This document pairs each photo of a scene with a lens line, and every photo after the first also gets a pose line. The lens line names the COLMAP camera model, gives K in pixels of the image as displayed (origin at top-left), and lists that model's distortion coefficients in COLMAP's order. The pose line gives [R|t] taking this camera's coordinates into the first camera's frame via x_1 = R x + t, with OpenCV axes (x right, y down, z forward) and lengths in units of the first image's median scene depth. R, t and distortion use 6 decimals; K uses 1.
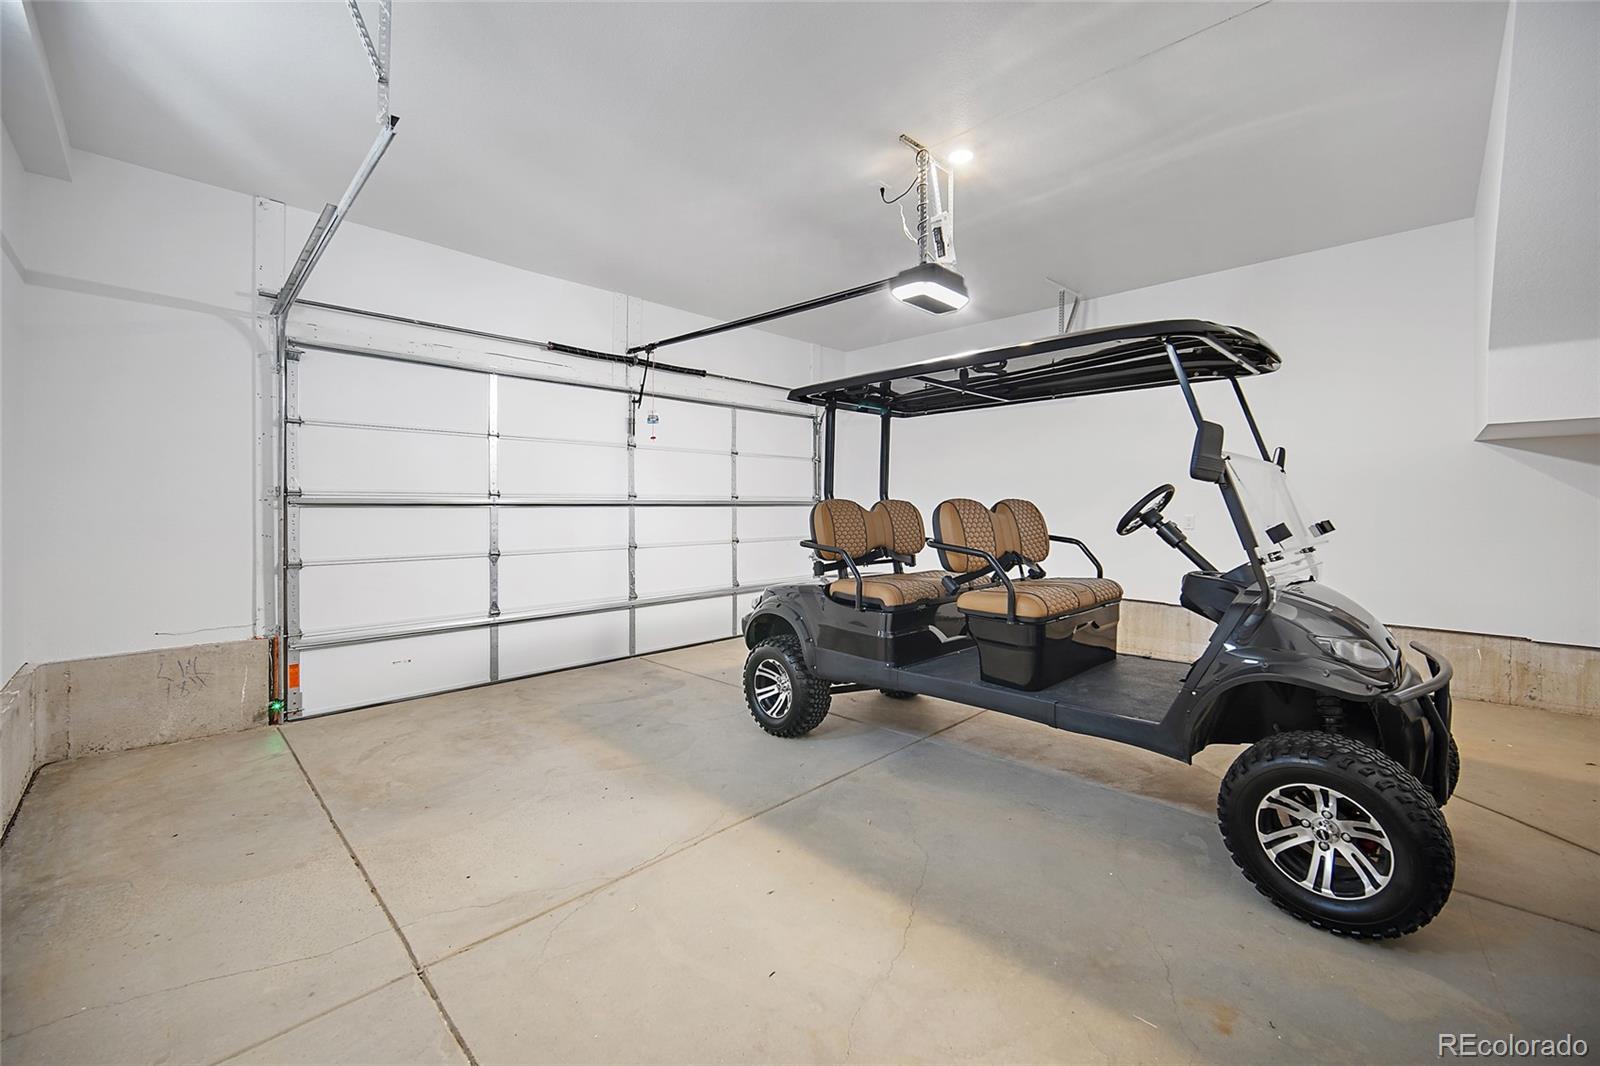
lens RADIAL K [[630.2, 0, 809.9], [0, 630.2, 531.3], [0, 0, 1]] dist [-0.001938, -0.000609]
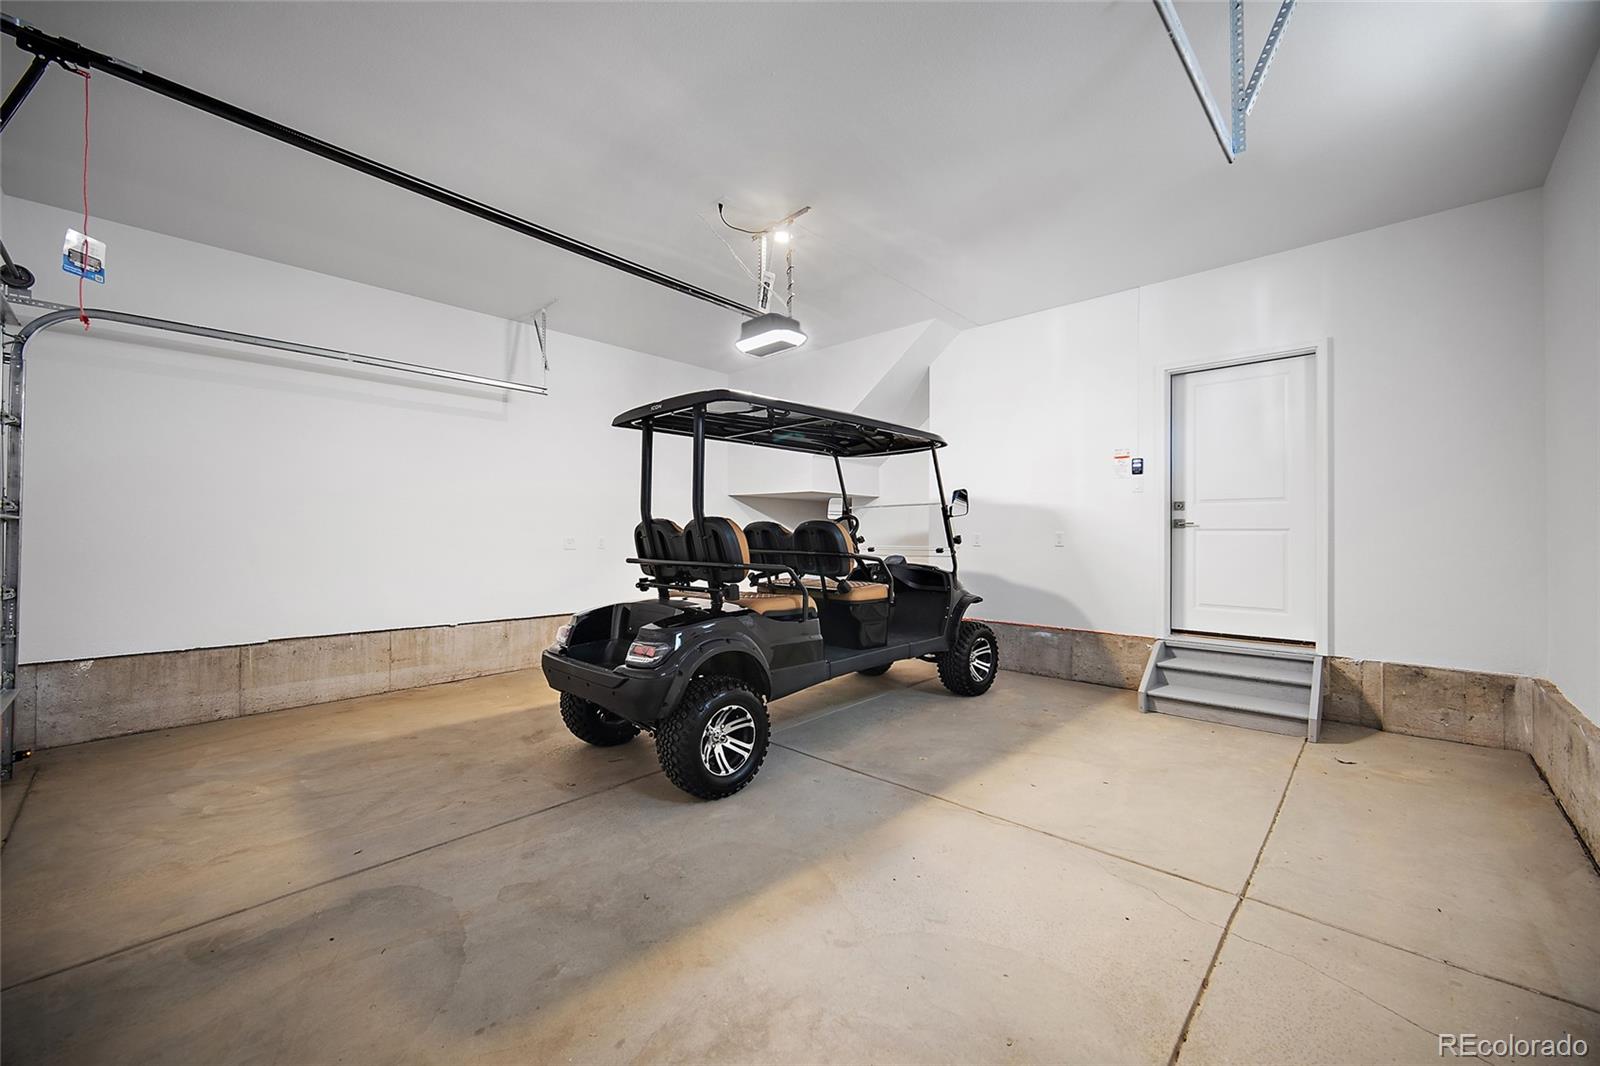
lens RADIAL K [[630.2, 0, 809.6], [0, 630.2, 528.3], [0, 0, 1]] dist [-0.001938, -0.000609]
pose [[-0.018020, 0.017918, 0.999677, -0.919214], [0.044068, 0.998882, -0.017110, -0.010847], [-0.998866, 0.043745, -0.018790, 0.917508]]
